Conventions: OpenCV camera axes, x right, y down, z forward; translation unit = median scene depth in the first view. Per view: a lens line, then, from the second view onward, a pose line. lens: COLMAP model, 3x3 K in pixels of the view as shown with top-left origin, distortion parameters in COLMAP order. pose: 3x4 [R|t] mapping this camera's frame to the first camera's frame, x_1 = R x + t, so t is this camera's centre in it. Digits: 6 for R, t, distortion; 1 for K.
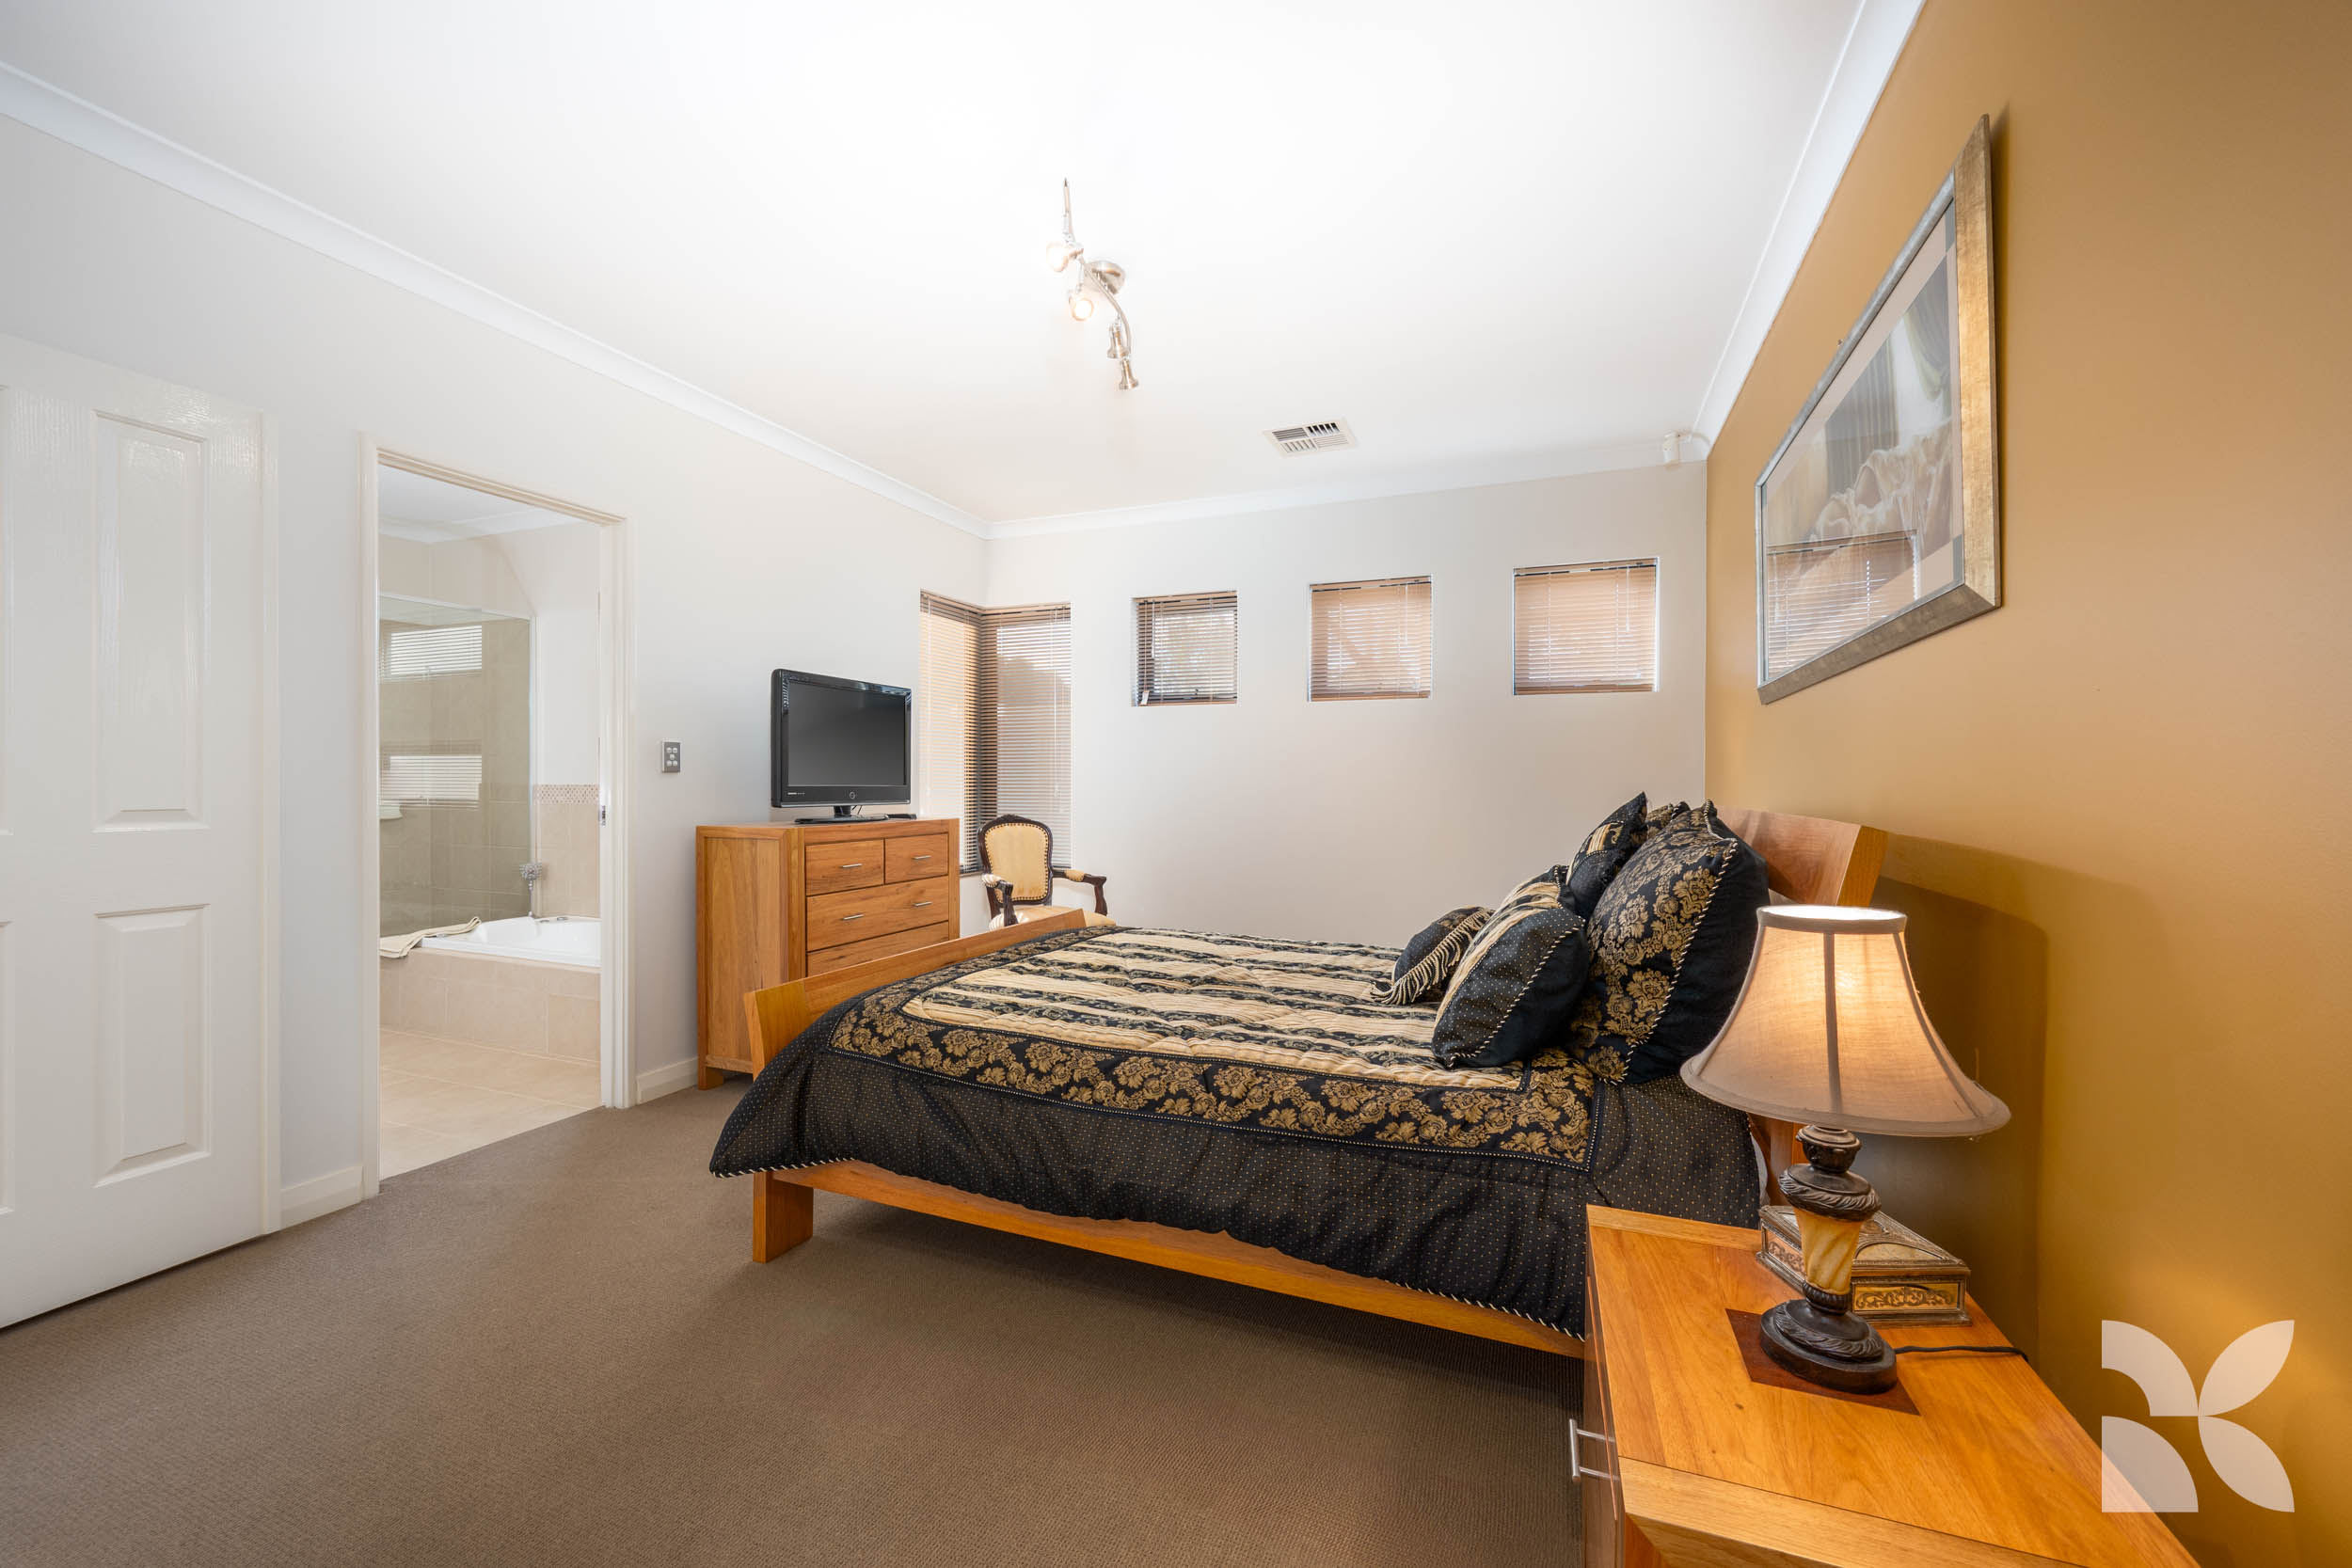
lens RADIAL K [[931.2, 0, 1190.3], [0, 931.2, 783.7], [0, 0, 1]] dist [-0.010594, 0.000046]
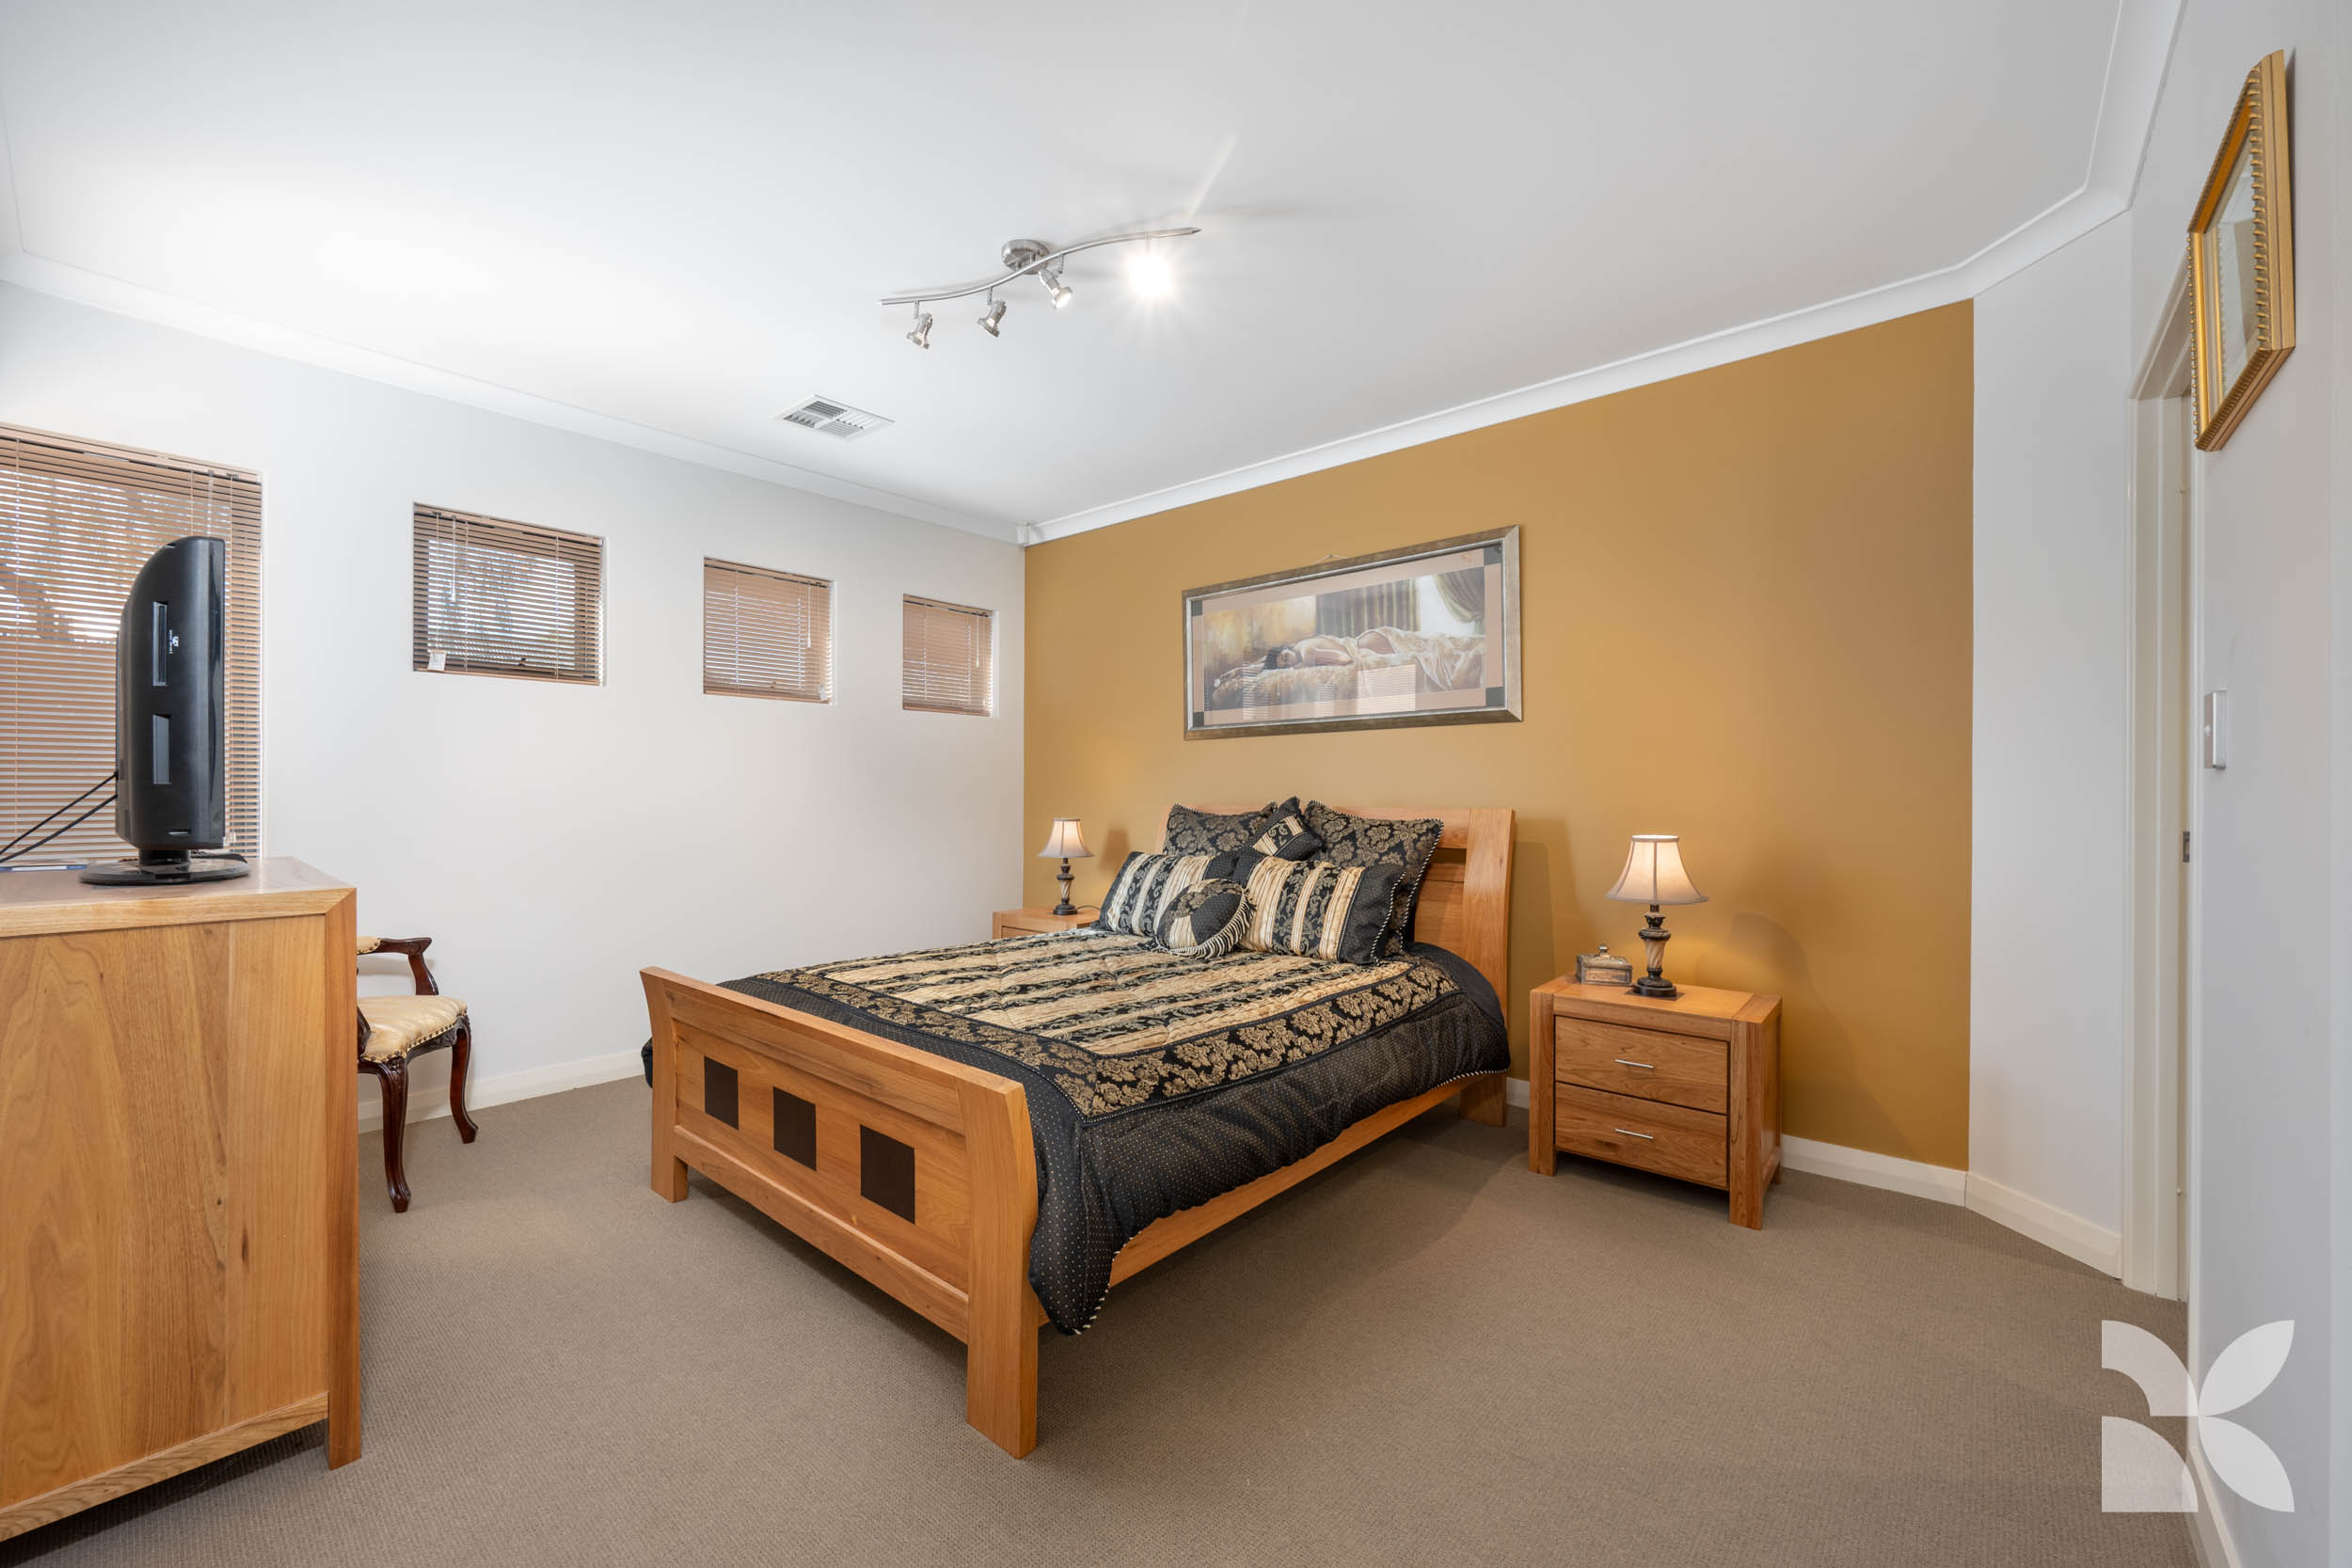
lens RADIAL K [[931.2, 0, 1180.4], [0, 931.2, 793.2], [0, 0, 1]] dist [-0.010594, 0.000046]
pose [[0.317849, 0.000653, 0.948141, -0.852363], [0.001580, 0.999998, -0.001218, 0.004296], [-0.948140, 0.001885, 0.317848, 0.510898]]
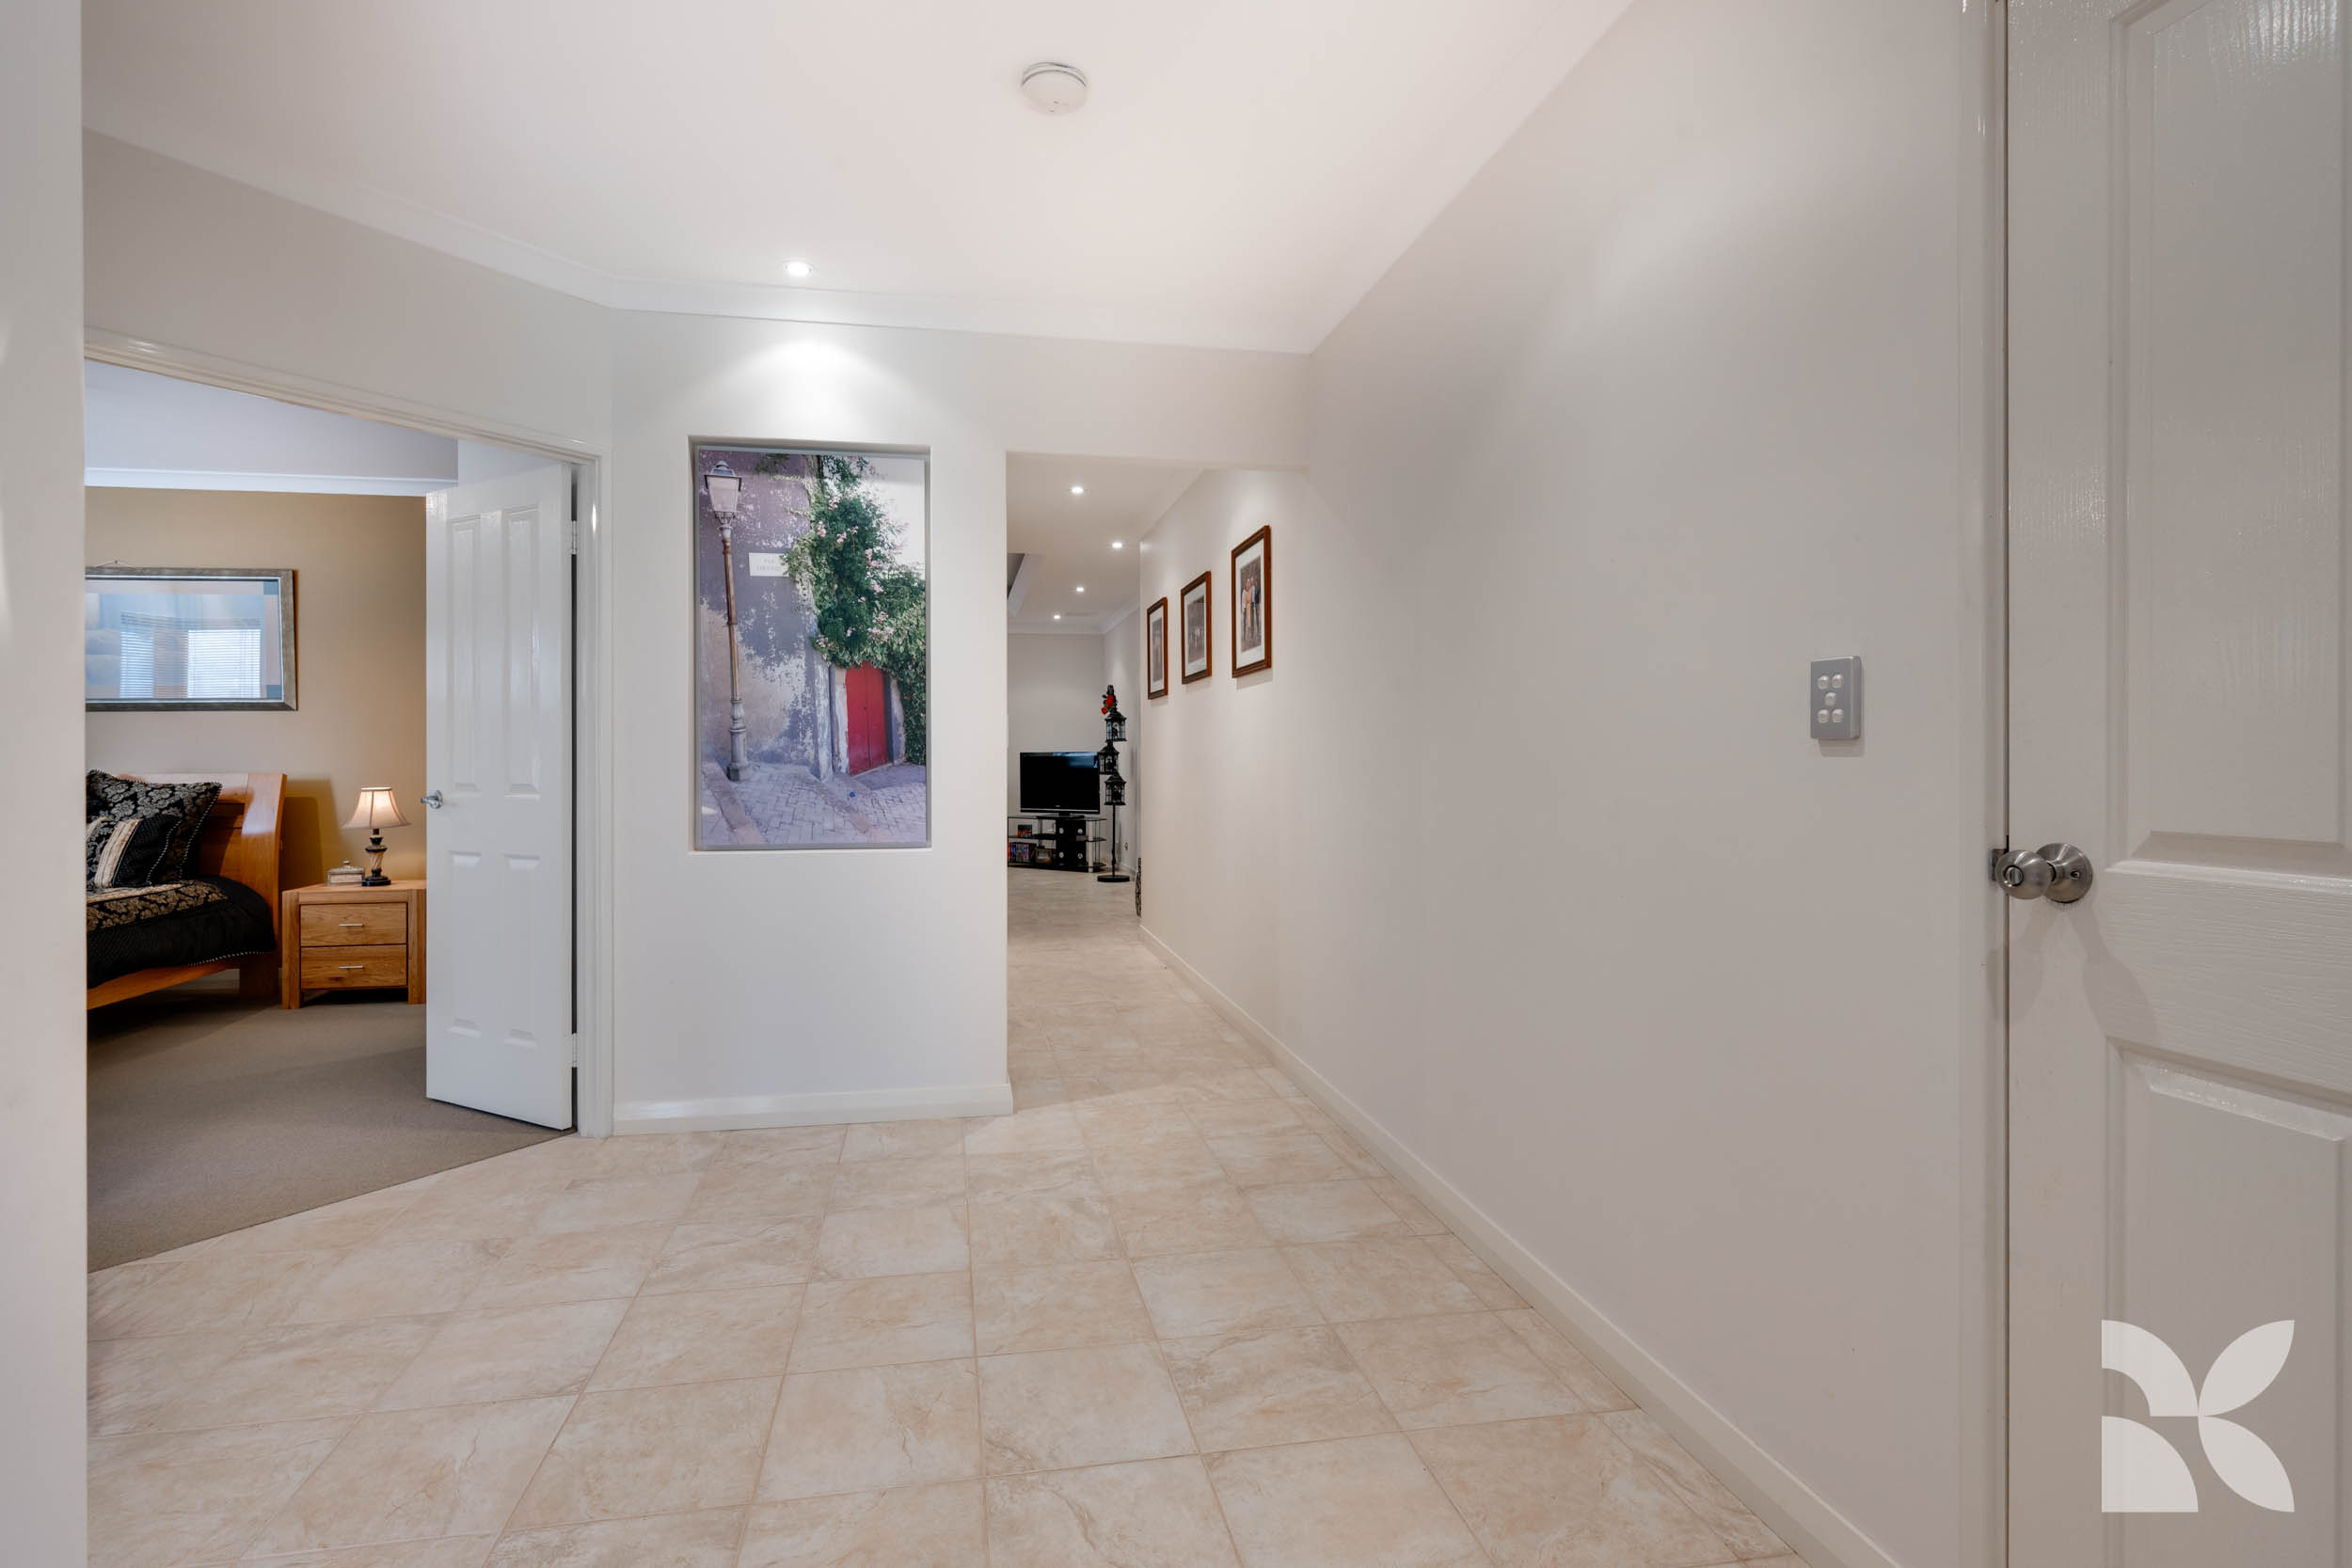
lens RADIAL K [[1058.0, 0, 1157.8], [0, 1058.0, 760.7], [0, 0, 1]] dist [-0.018814, -0.000372]
pose [[-0.546419, -0.000108, 0.837512, -1.978184], [0.008902, 0.999943, 0.005937, 0.003654], [-0.837465, 0.010700, -0.546386, 0.209326]]
